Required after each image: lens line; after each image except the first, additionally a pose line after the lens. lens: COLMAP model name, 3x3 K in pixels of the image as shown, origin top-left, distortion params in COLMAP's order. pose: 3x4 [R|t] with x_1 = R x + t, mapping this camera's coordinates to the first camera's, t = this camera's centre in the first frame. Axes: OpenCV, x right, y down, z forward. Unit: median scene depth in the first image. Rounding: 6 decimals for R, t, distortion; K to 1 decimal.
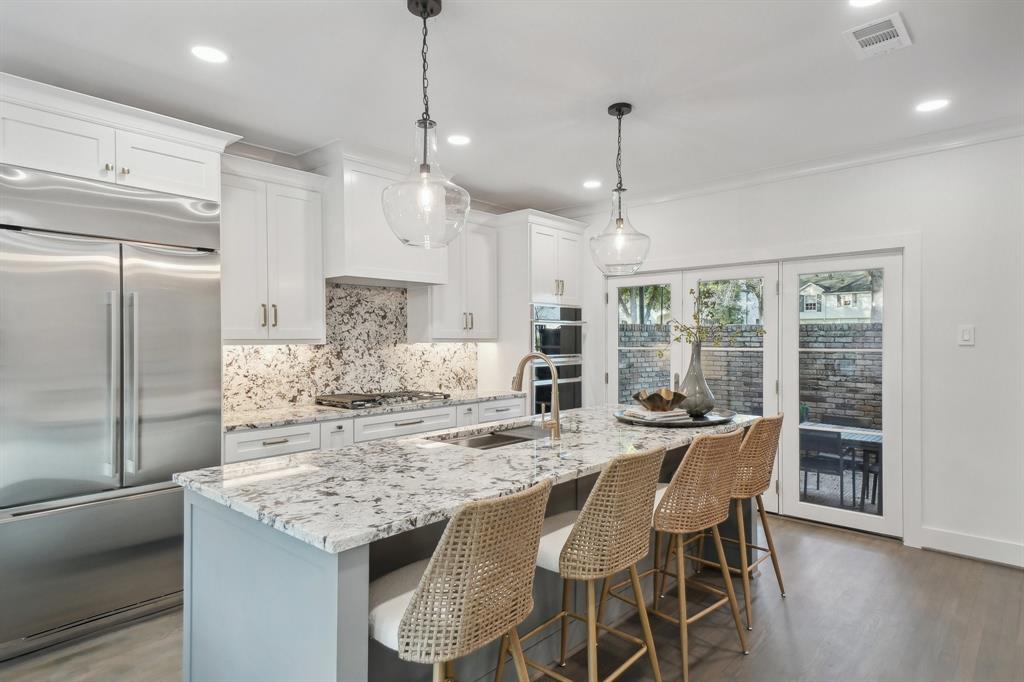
lens RADIAL K [[575.2, 0, 507.0], [0, 575.2, 338.9], [0, 0, 1]] dist [0.009375, 0.001093]
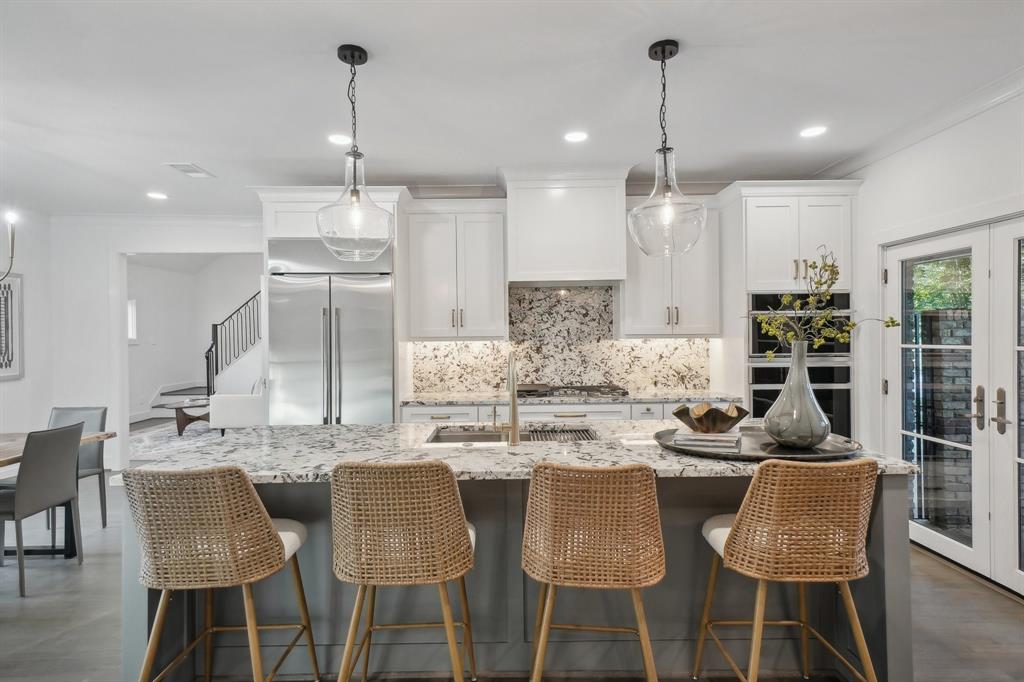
lens RADIAL K [[523.6, 0, 511.0], [0, 523.6, 339.5], [0, 0, 1]] dist [0.017959, -0.000852]
pose [[0.673841, 0.001474, -0.738874, 0.428592], [0.009271, 0.999902, 0.010450, -0.003889], [0.738818, -0.013892, 0.673762, 0.252450]]
